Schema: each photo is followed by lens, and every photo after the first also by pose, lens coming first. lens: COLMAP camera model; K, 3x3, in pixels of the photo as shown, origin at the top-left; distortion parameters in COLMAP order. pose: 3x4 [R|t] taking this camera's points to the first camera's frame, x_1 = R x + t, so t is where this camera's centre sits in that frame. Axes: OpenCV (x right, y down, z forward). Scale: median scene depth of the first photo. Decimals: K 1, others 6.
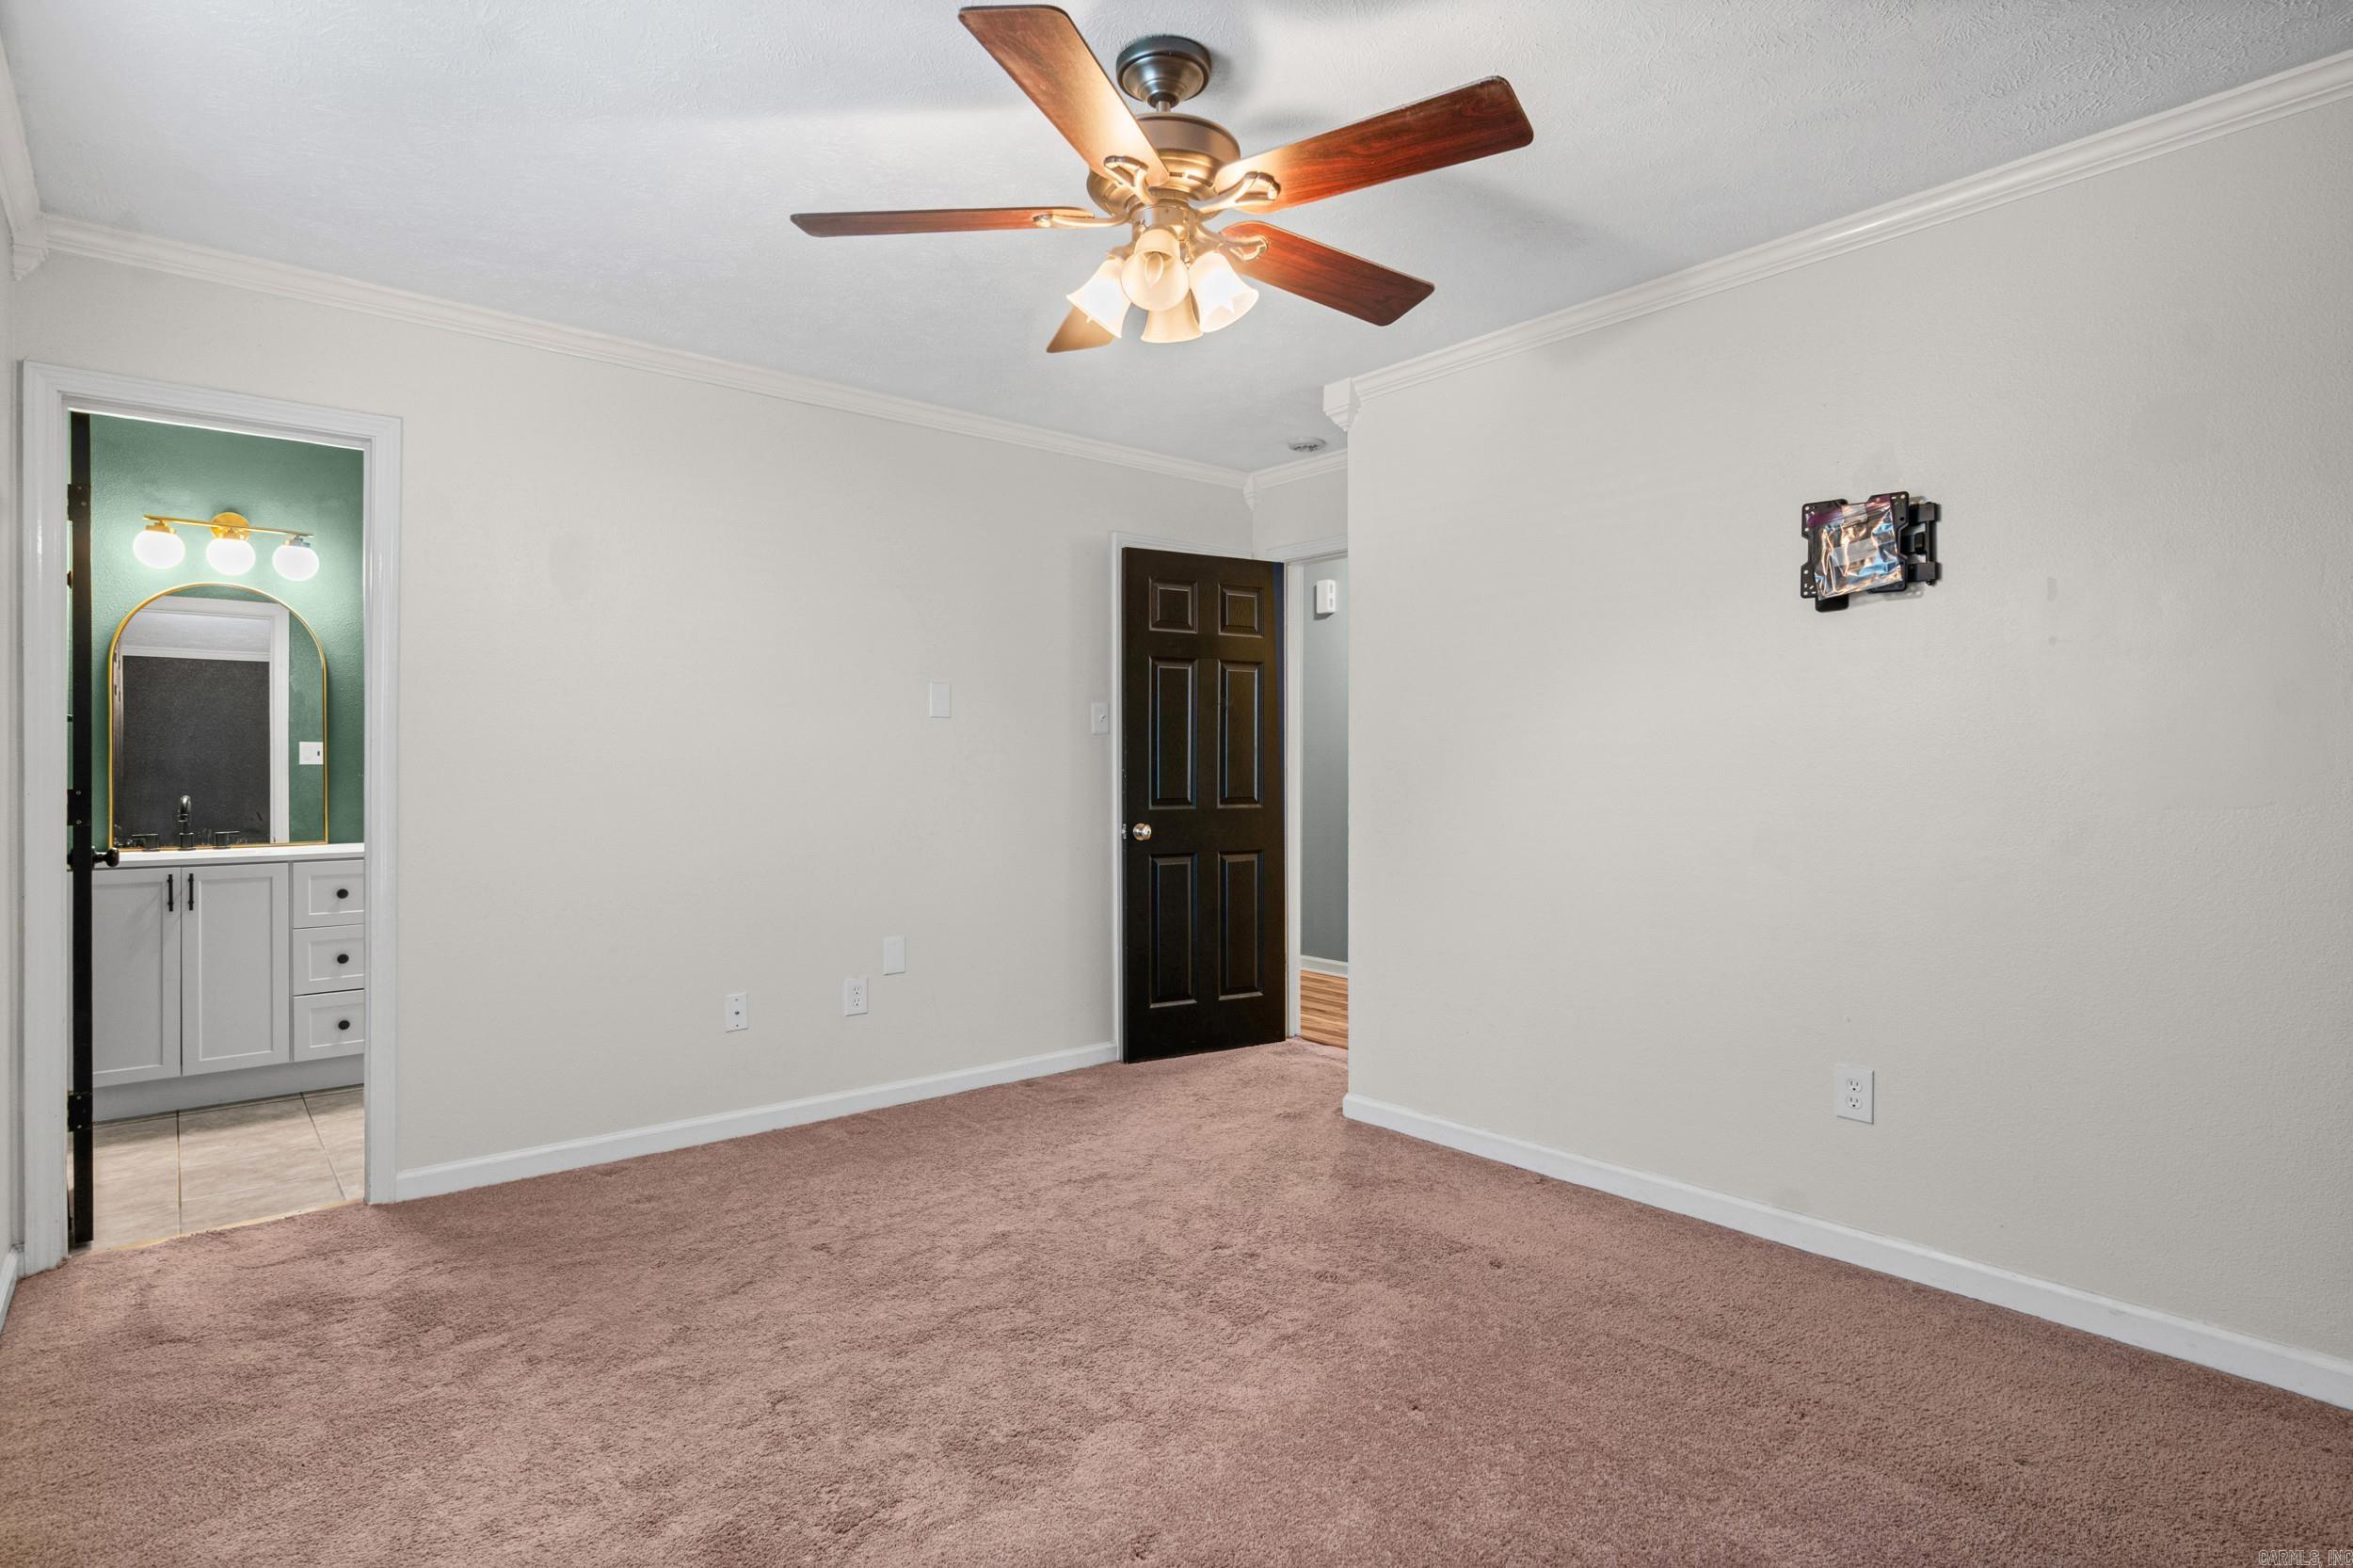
lens RADIAL K [[1181.6, 0, 1203.9], [0, 1181.6, 780.5], [0, 0, 1]] dist [-0.014220, 0.000787]
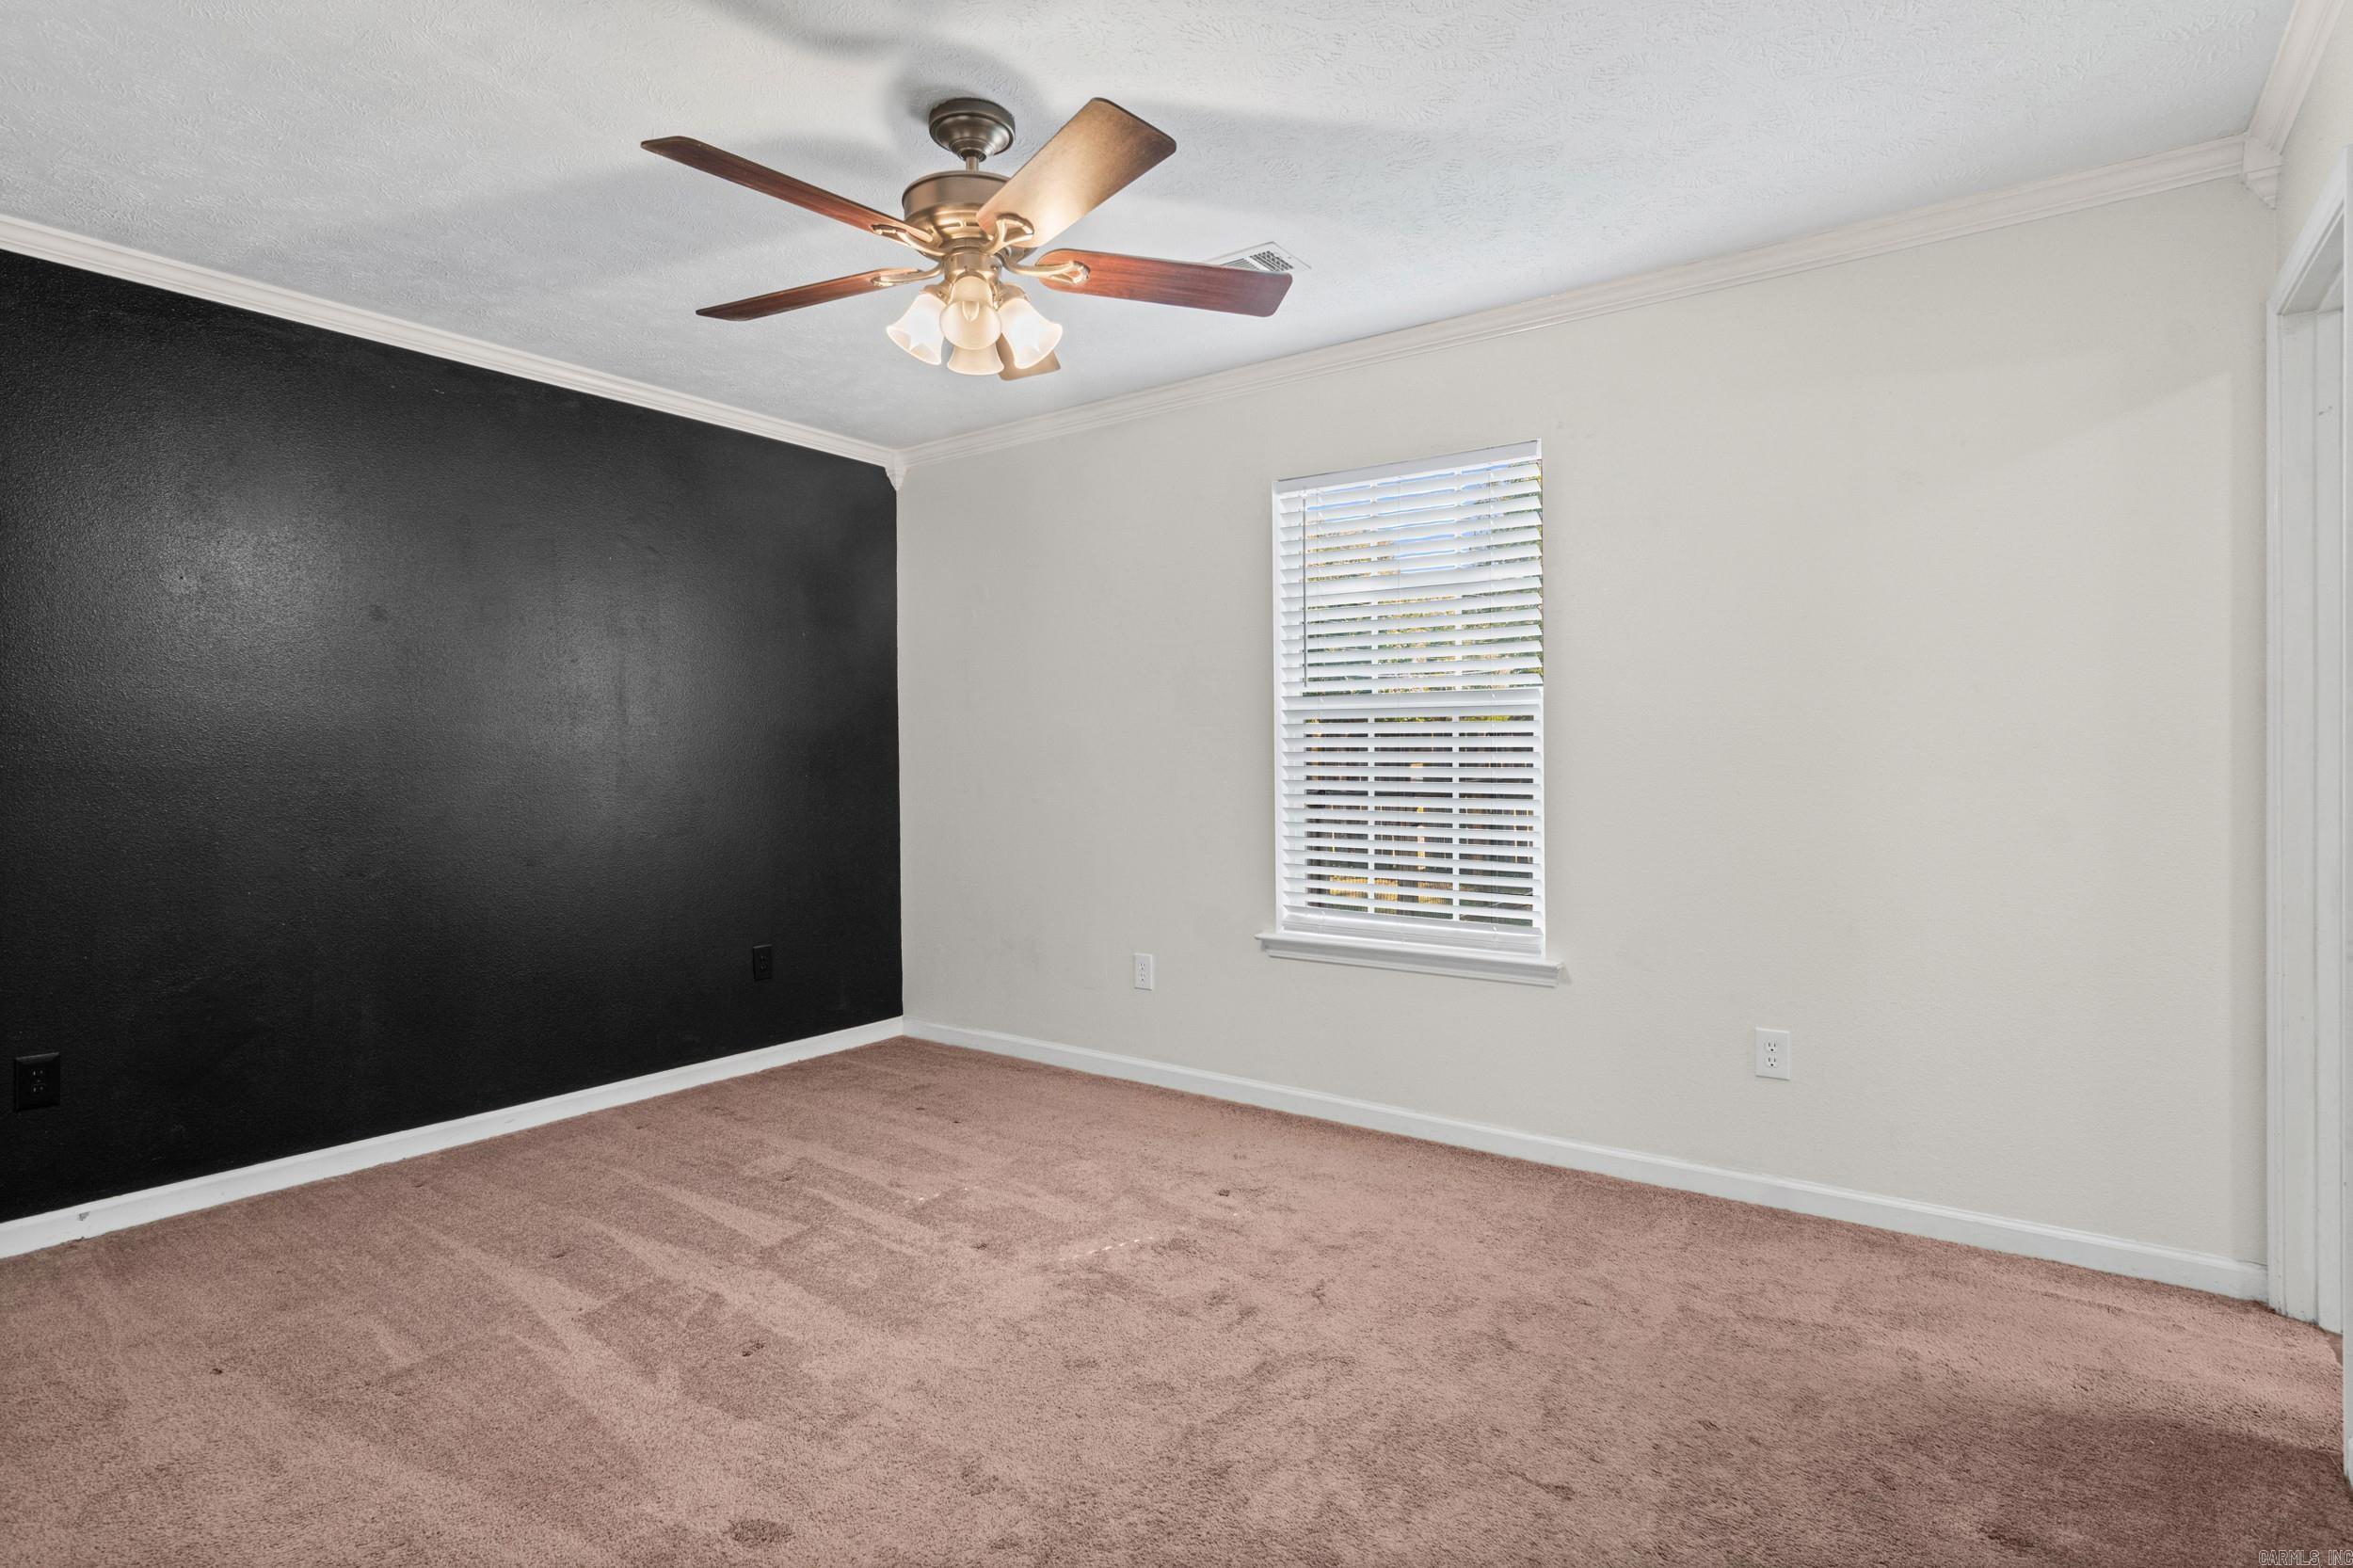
lens RADIAL K [[1181.6, 0, 1162.4], [0, 1181.6, 765.9], [0, 0, 1]] dist [-0.014220, 0.000787]
pose [[-0.977372, 0.006762, -0.211421, 0.028356], [0.004352, 0.999920, 0.011862, -0.012543], [0.211485, 0.010673, -0.977323, 1.855424]]
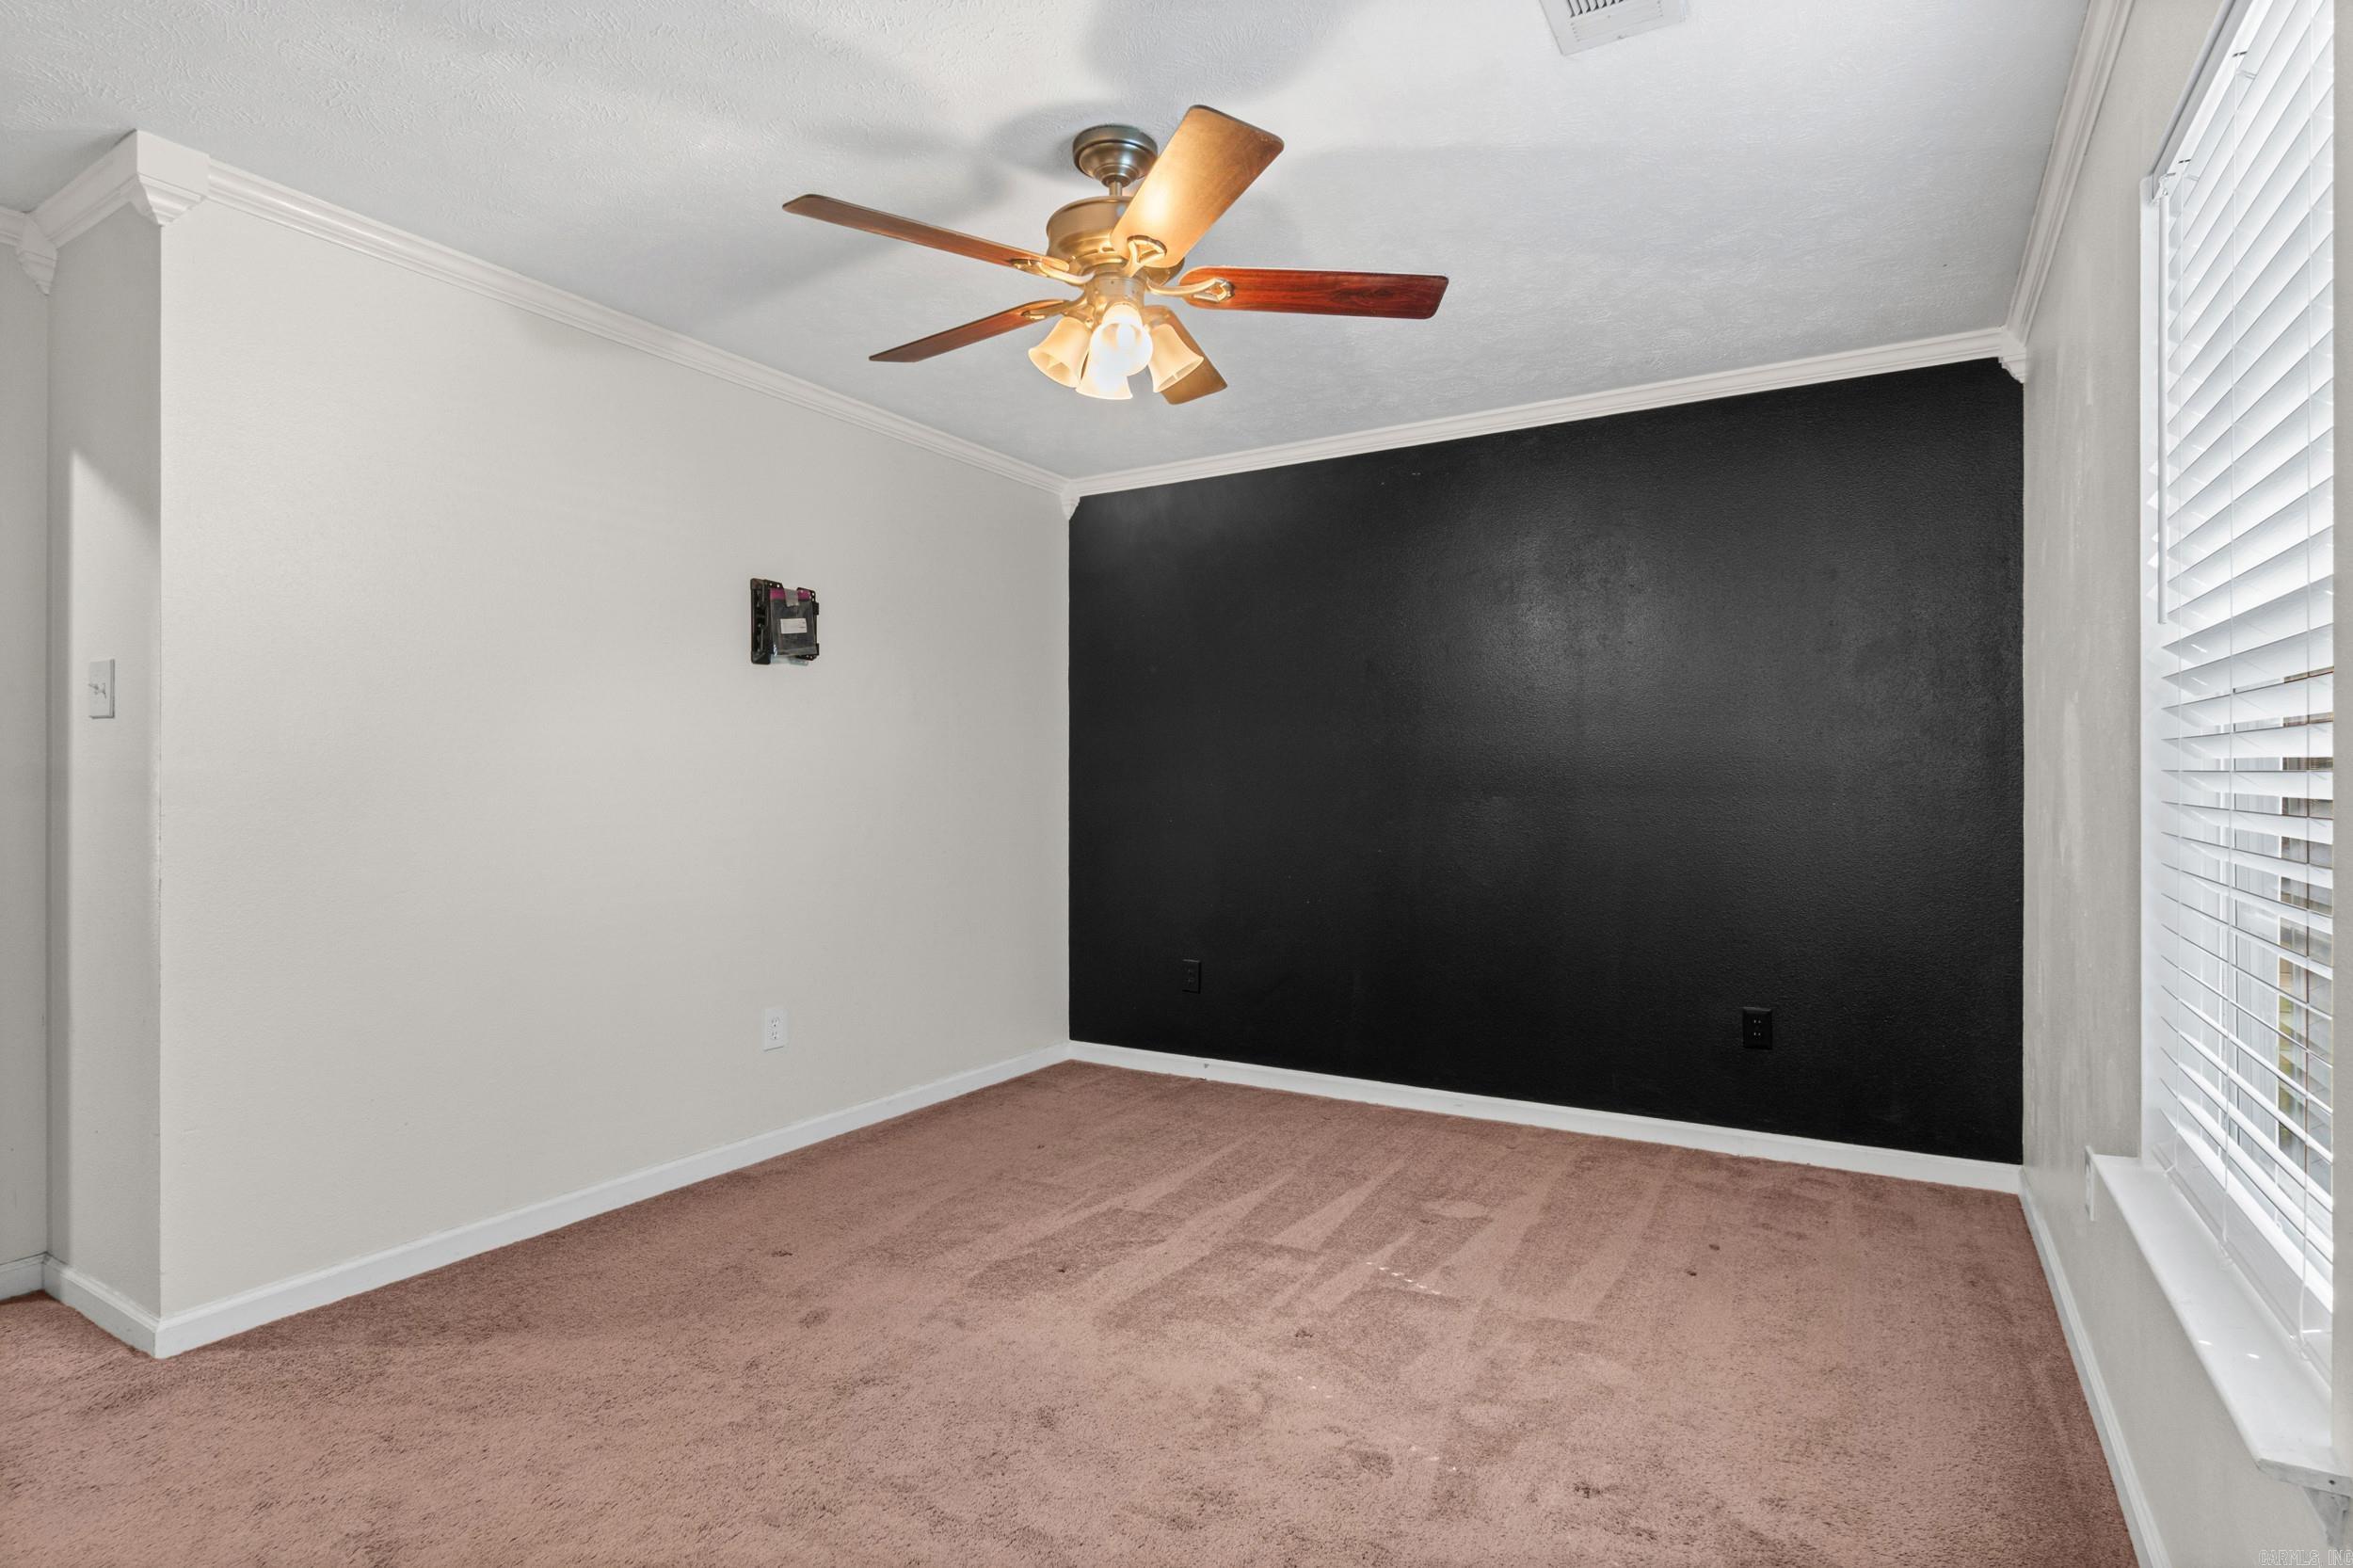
lens RADIAL K [[1181.6, 0, 1152.2], [0, 1181.6, 784.2], [0, 0, 1]] dist [-0.014220, 0.000787]
pose [[-0.296686, 0.004846, 0.954963, -0.964760], [0.006400, 0.999975, -0.003087, -0.001910], [-0.954954, 0.005196, -0.296710, 1.127411]]
